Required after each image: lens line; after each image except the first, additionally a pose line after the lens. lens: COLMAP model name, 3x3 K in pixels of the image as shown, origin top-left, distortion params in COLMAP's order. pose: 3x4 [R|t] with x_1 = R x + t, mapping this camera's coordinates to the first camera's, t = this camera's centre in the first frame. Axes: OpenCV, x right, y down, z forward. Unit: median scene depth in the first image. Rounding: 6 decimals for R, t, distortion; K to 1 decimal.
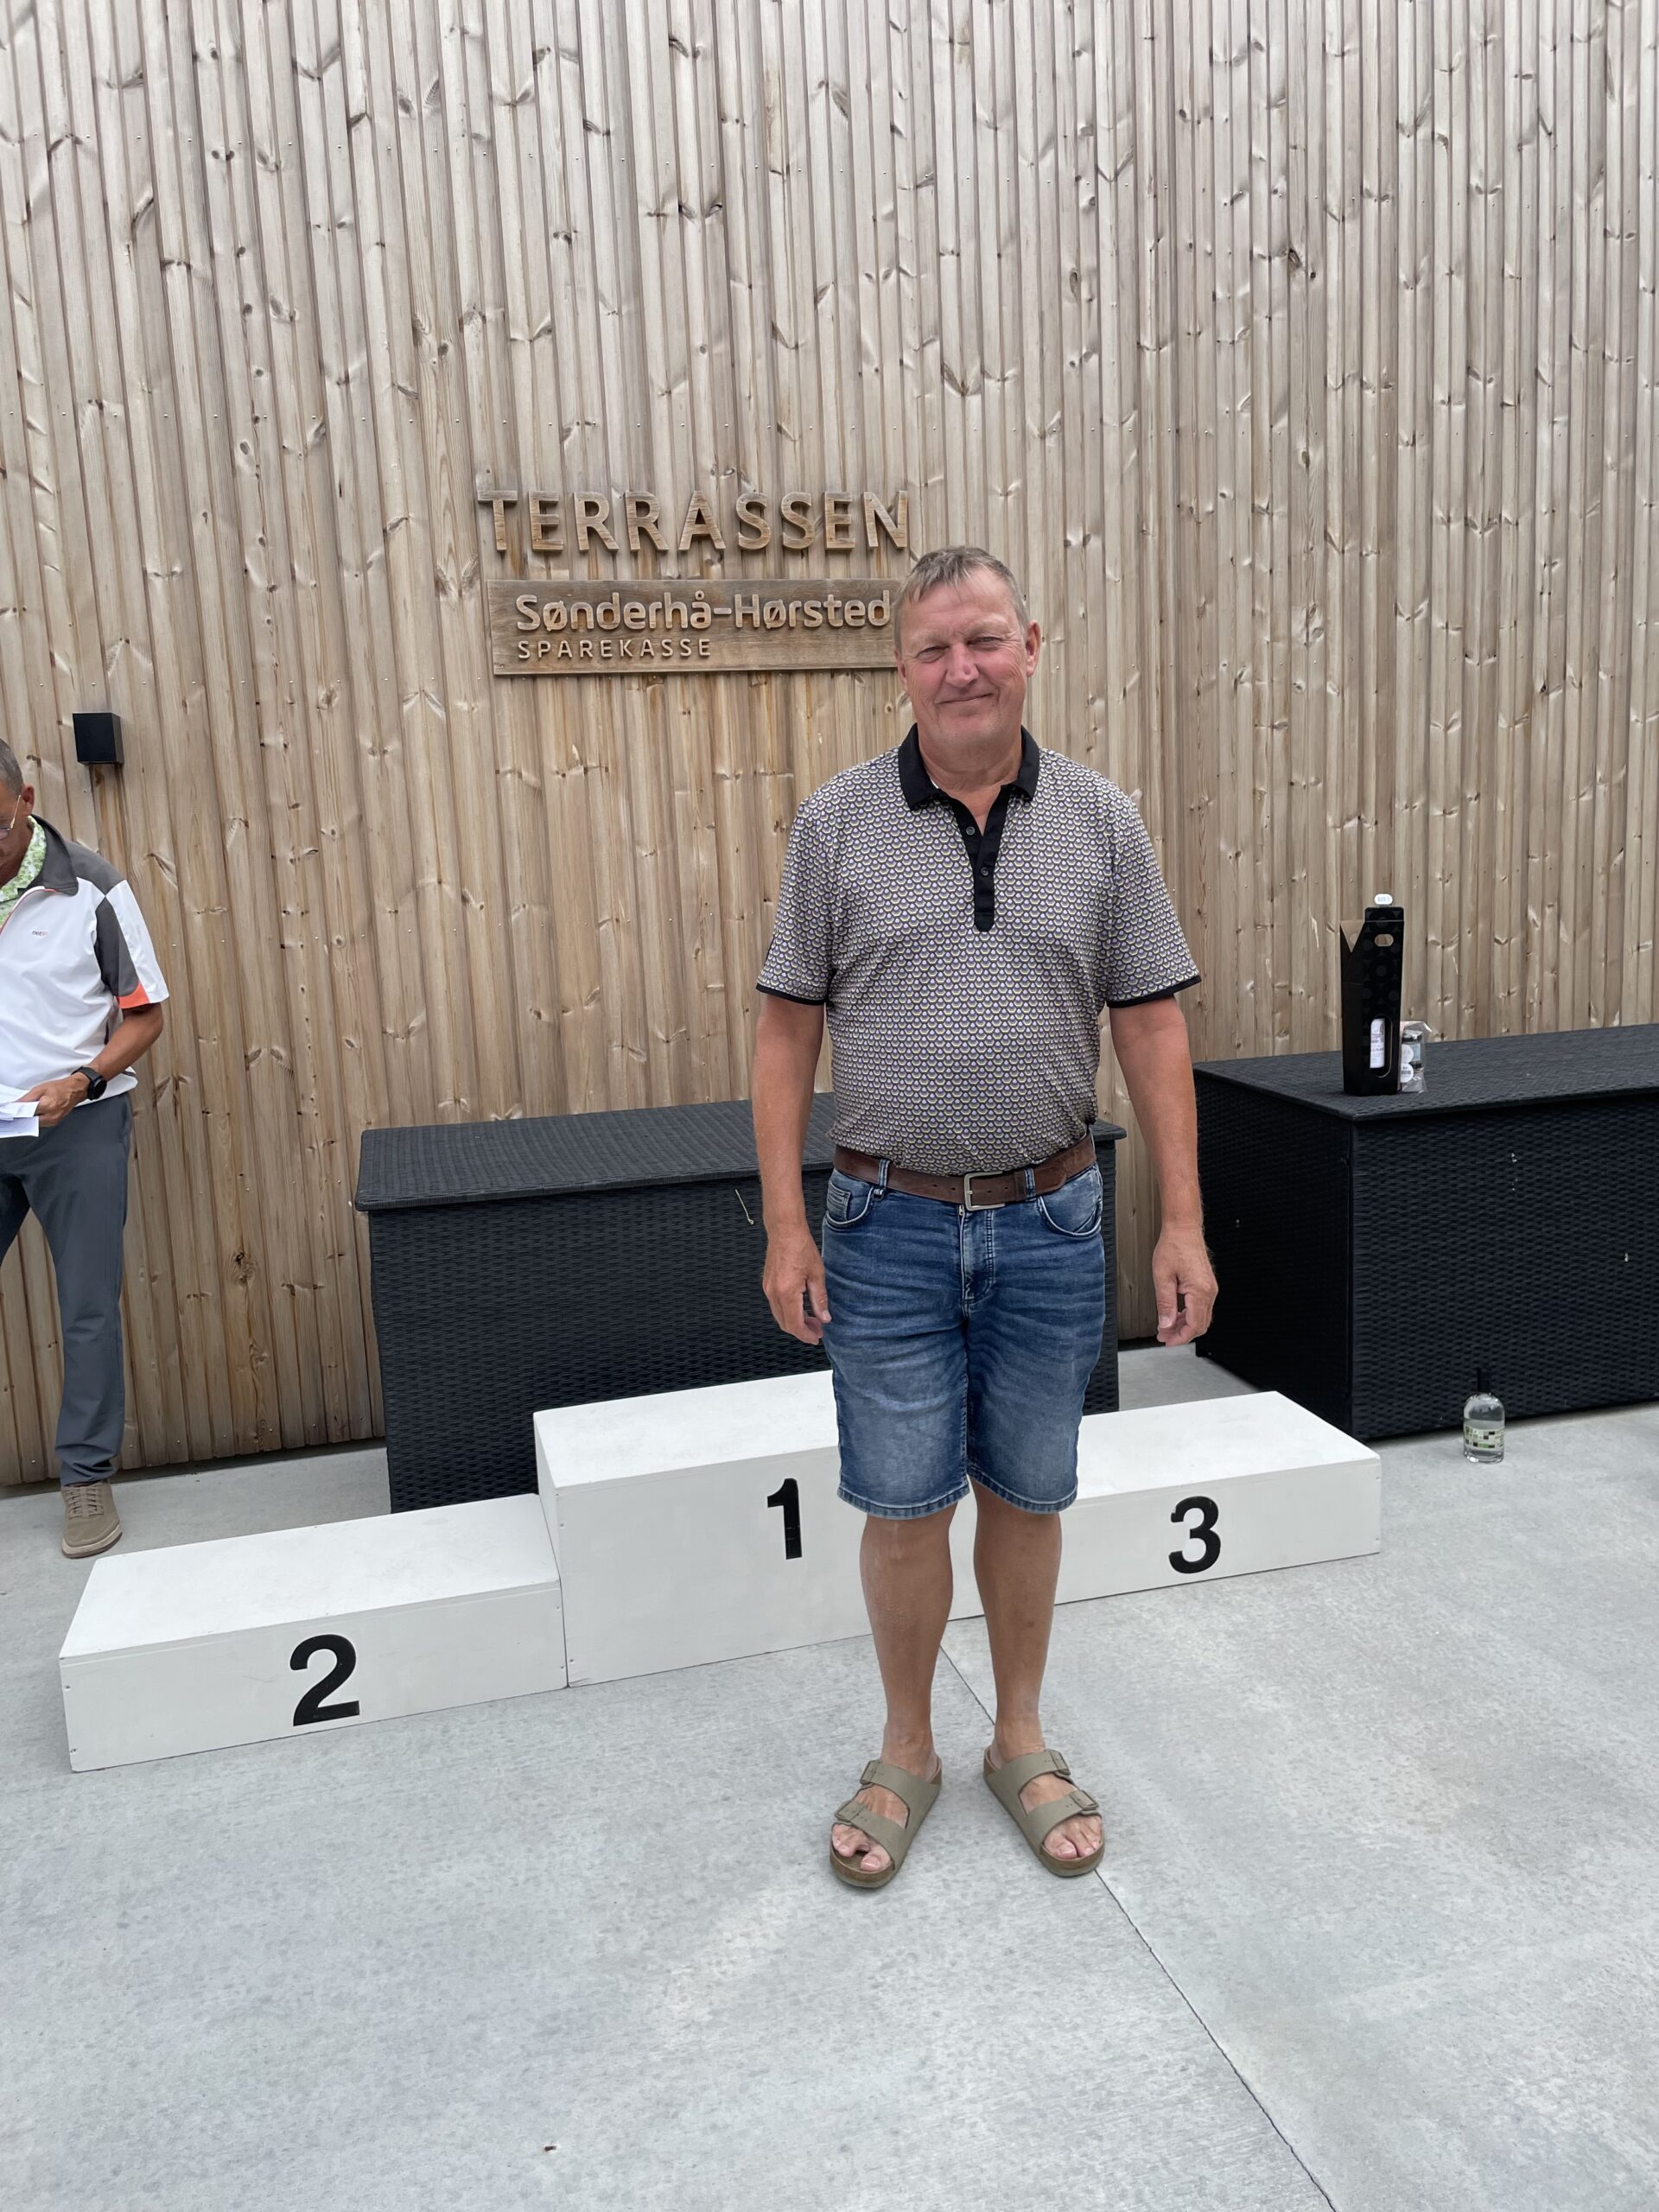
lens RADIAL K [[1679.4, 0, 819.8], [0, 1679.4, 1084.0], [0, 0, 1]] dist [0.081368, -0.114441]
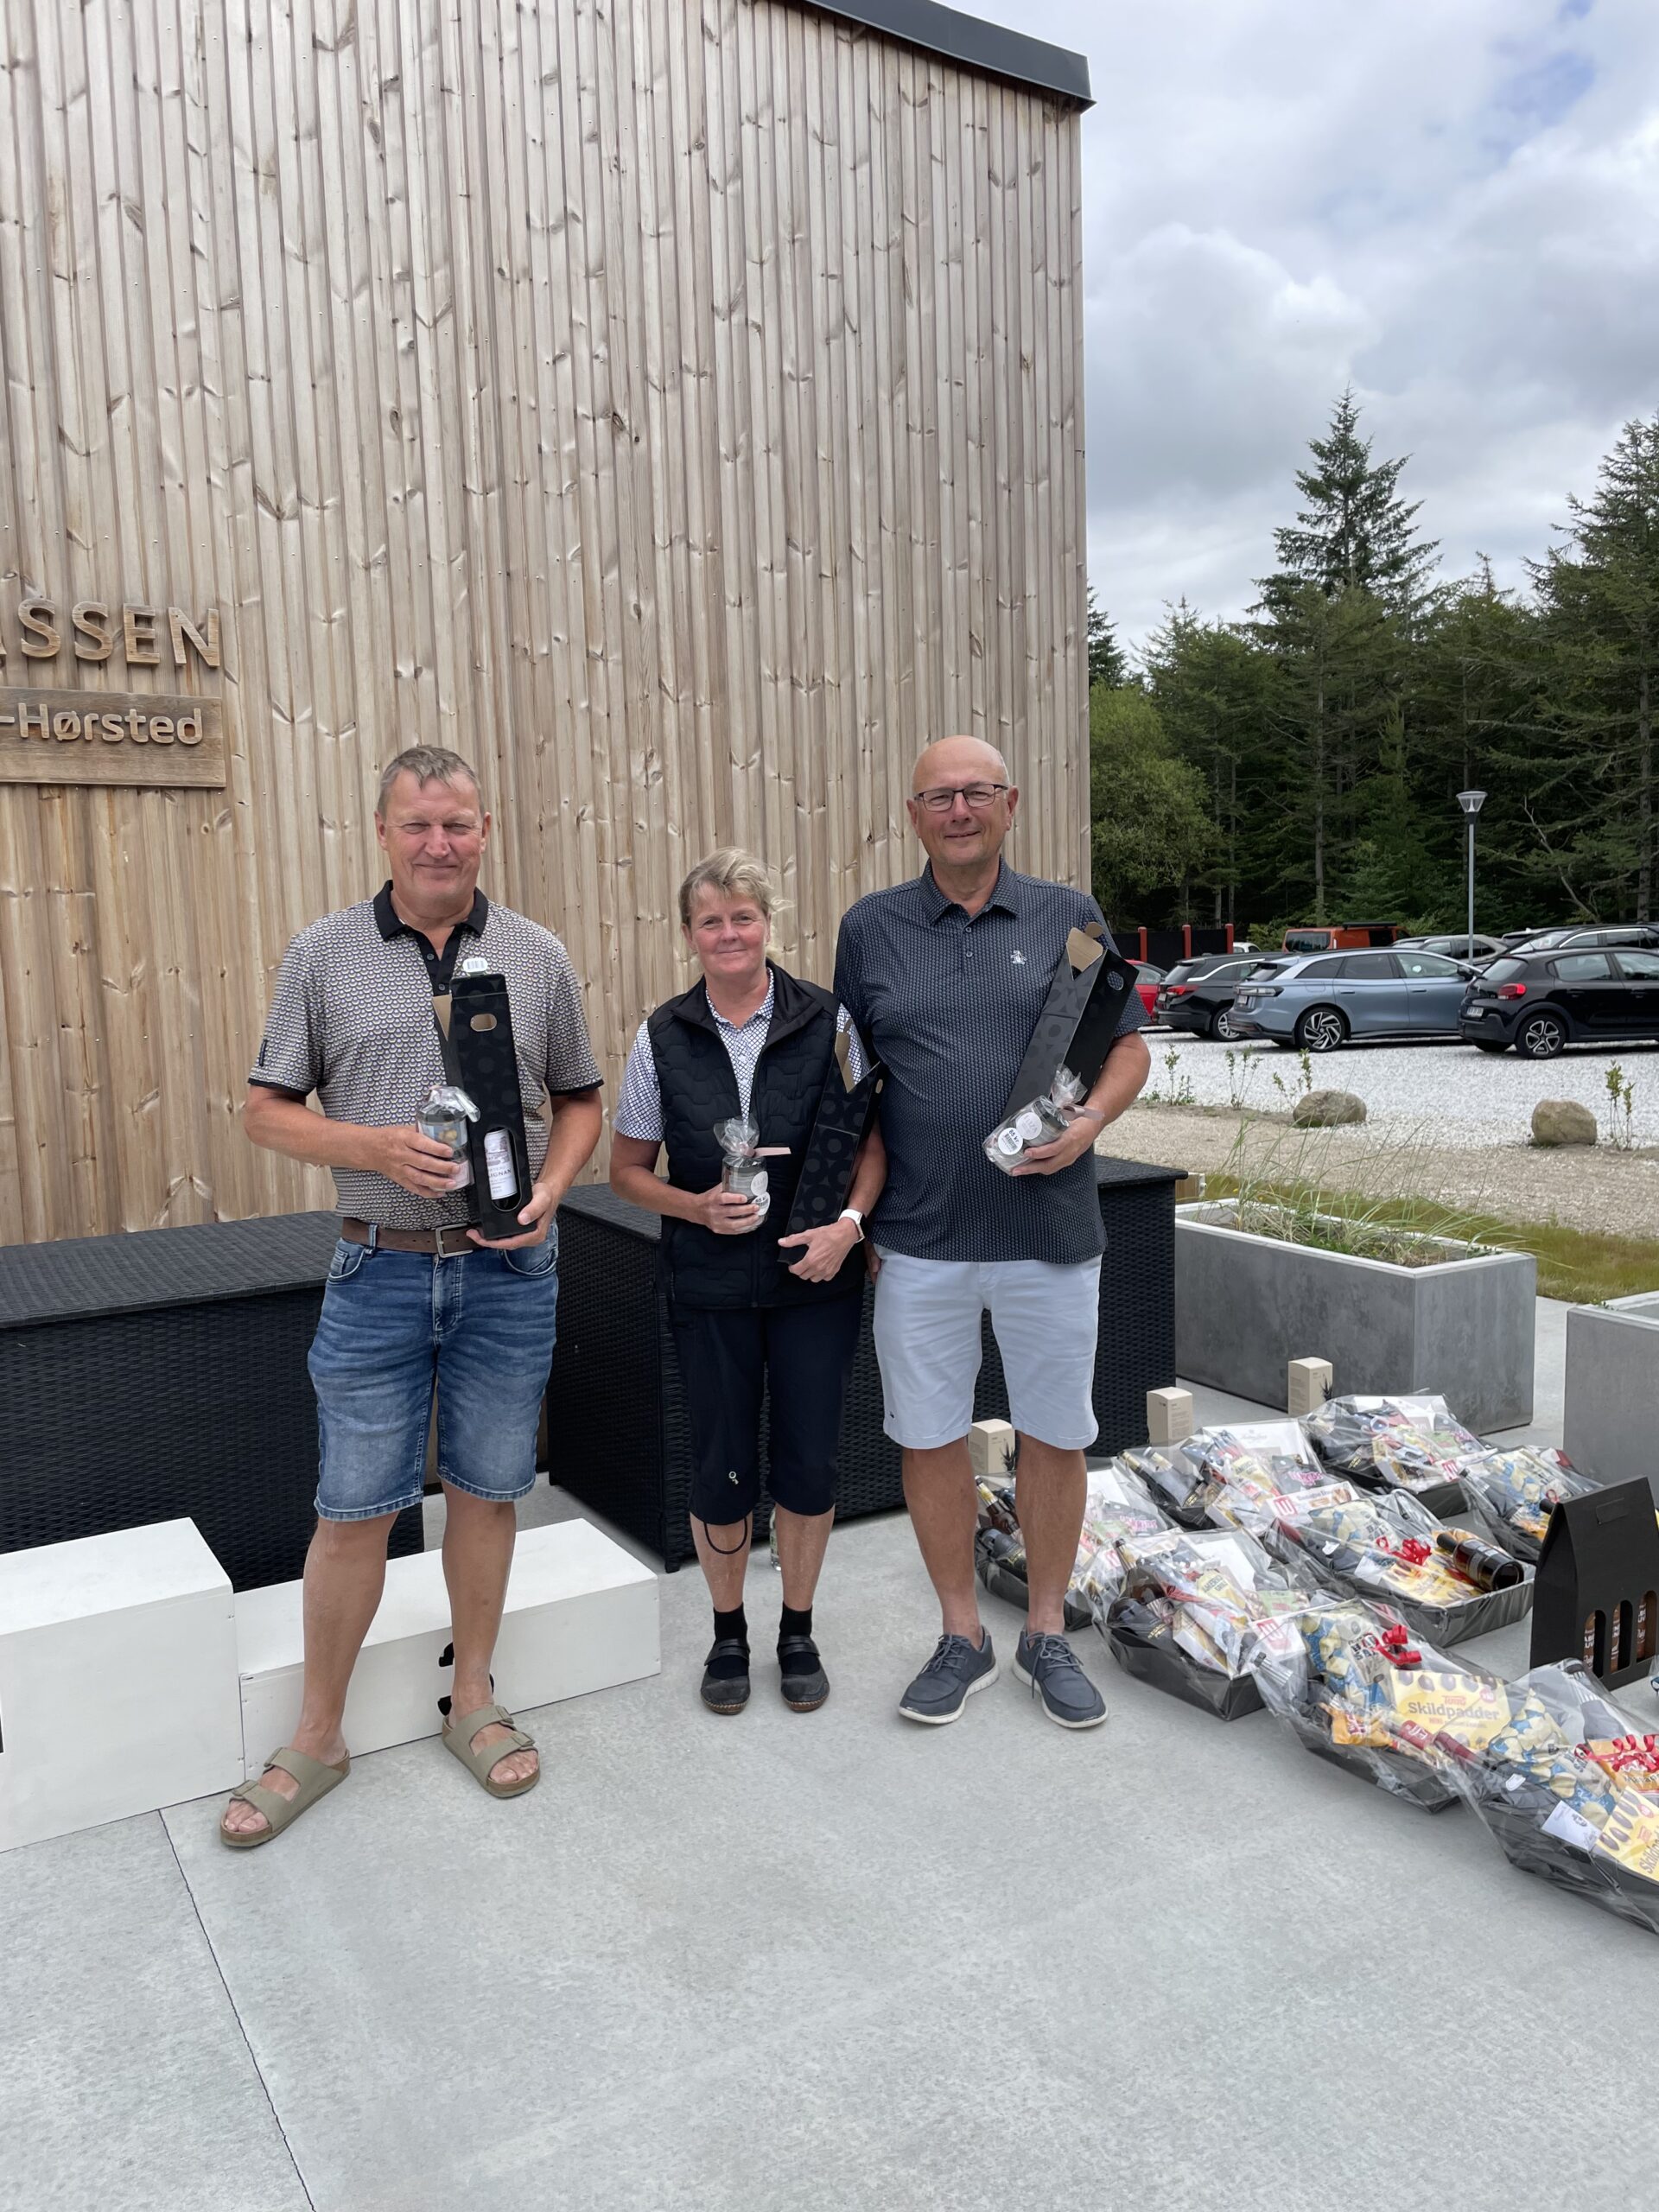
lens RADIAL K [[1680.1, 0, 830.2], [0, 1680.1, 1102.5], [0, 0, 1]] dist [0.095125, -0.127486]
pose [[0.962217, -0.008869, 0.272140, 0.121598], [0.025105, 0.998102, -0.056238, -0.004007], [-0.271125, 0.060946, 0.960613, -0.017995]]
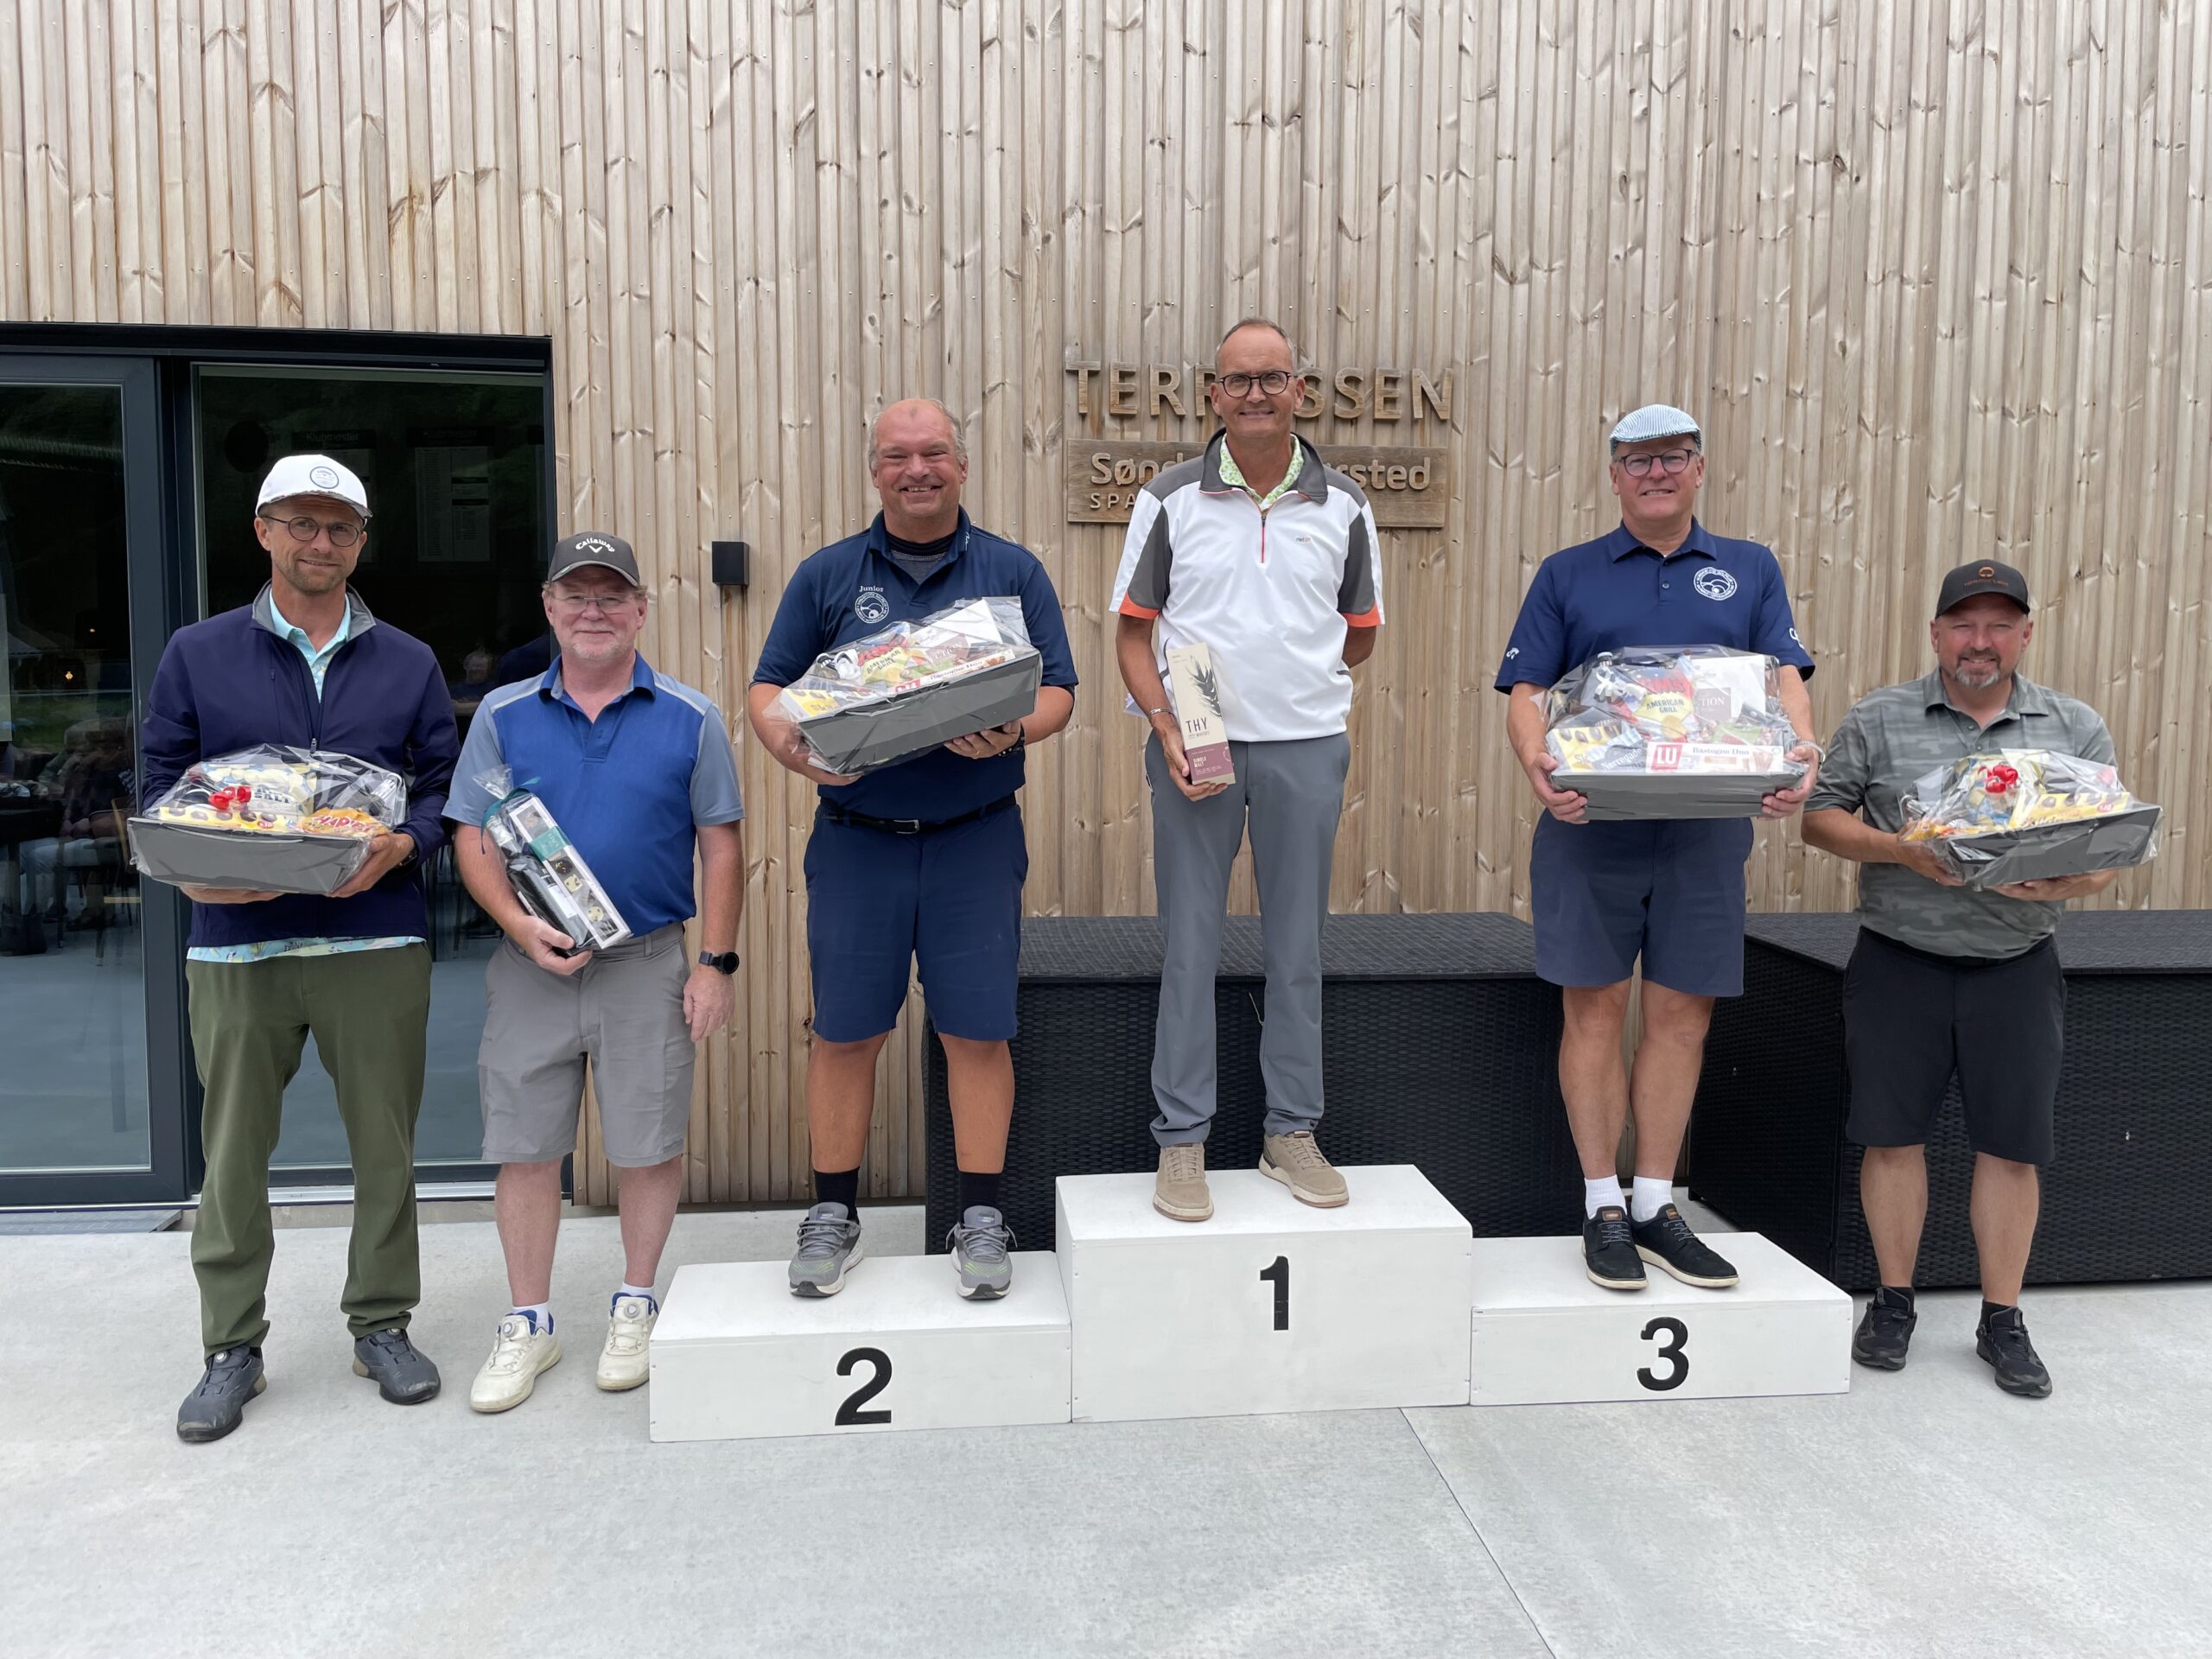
lens RADIAL K [[1685.3, 0, 1115.0], [0, 1685.3, 813.3], [0, 0, 1]] dist [0.077687, -0.112285]
pose [[0.988377, 0.065792, -0.137047, 0.005192], [-0.073794, 0.995802, -0.054148, 0.009724], [0.132910, 0.063632, 0.989083, -0.090955]]
